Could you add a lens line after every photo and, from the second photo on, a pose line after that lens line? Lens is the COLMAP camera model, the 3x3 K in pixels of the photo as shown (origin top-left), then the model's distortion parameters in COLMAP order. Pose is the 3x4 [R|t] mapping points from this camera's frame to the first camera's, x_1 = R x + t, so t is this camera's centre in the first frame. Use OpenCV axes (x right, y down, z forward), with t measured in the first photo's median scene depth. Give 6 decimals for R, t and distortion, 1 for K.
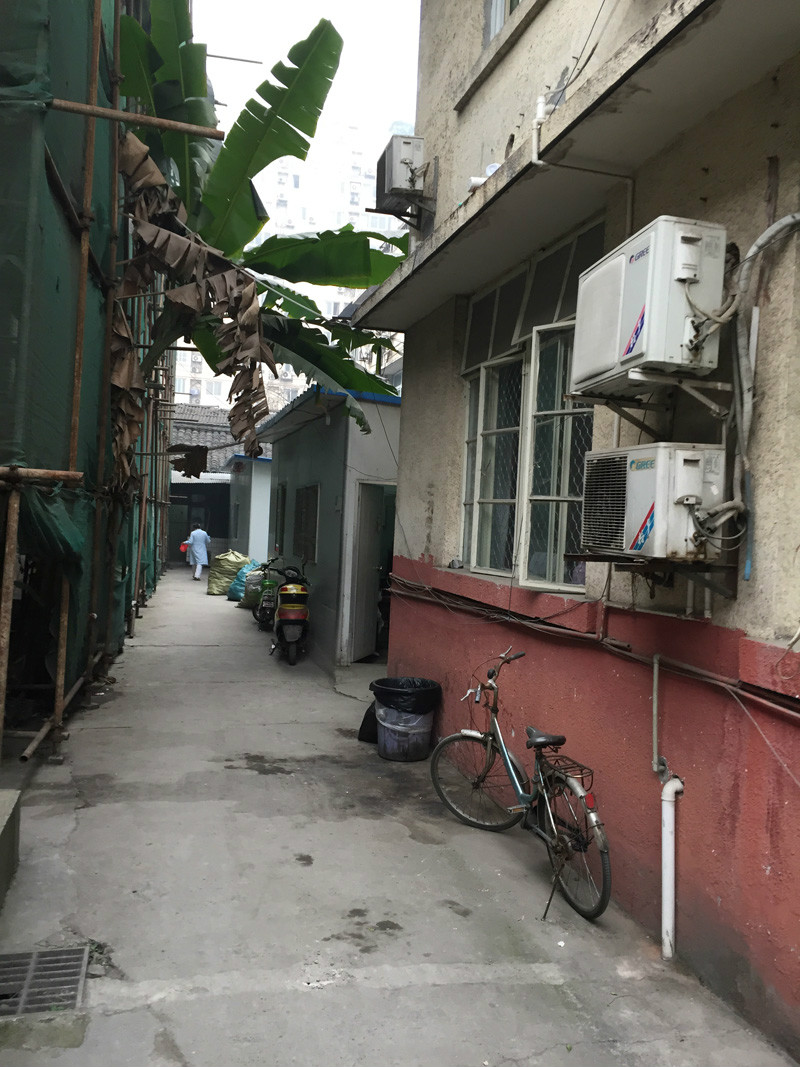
lens RADIAL K [[906.5, 0, 400.4], [0, 906.5, 532.0], [0, 0, 1]] dist [0.042268, -0.023931]
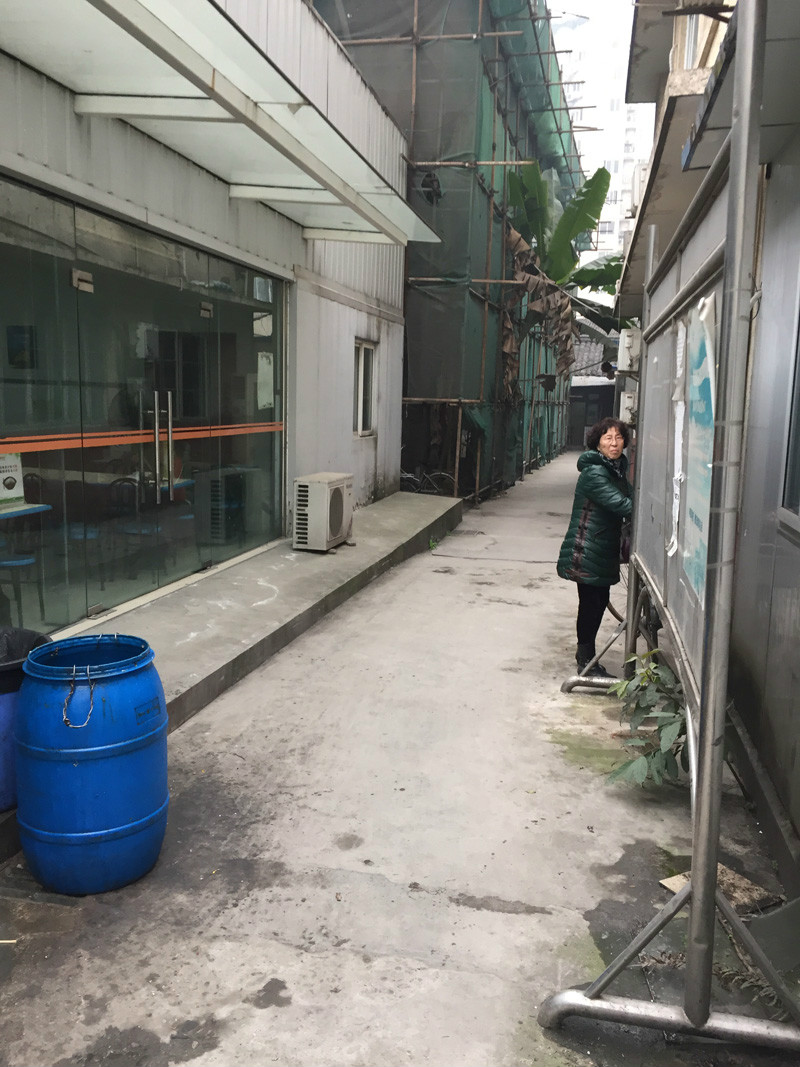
lens RADIAL K [[906.5, 0, 402.4], [0, 906.5, 530.6], [0, 0, 1]] dist [0.042268, -0.023931]
pose [[0.891412, 0.041623, -0.451279, 0.448351], [0.010681, 0.993567, 0.112737, 0.012604], [0.453068, -0.105315, 0.885233, -1.029437]]
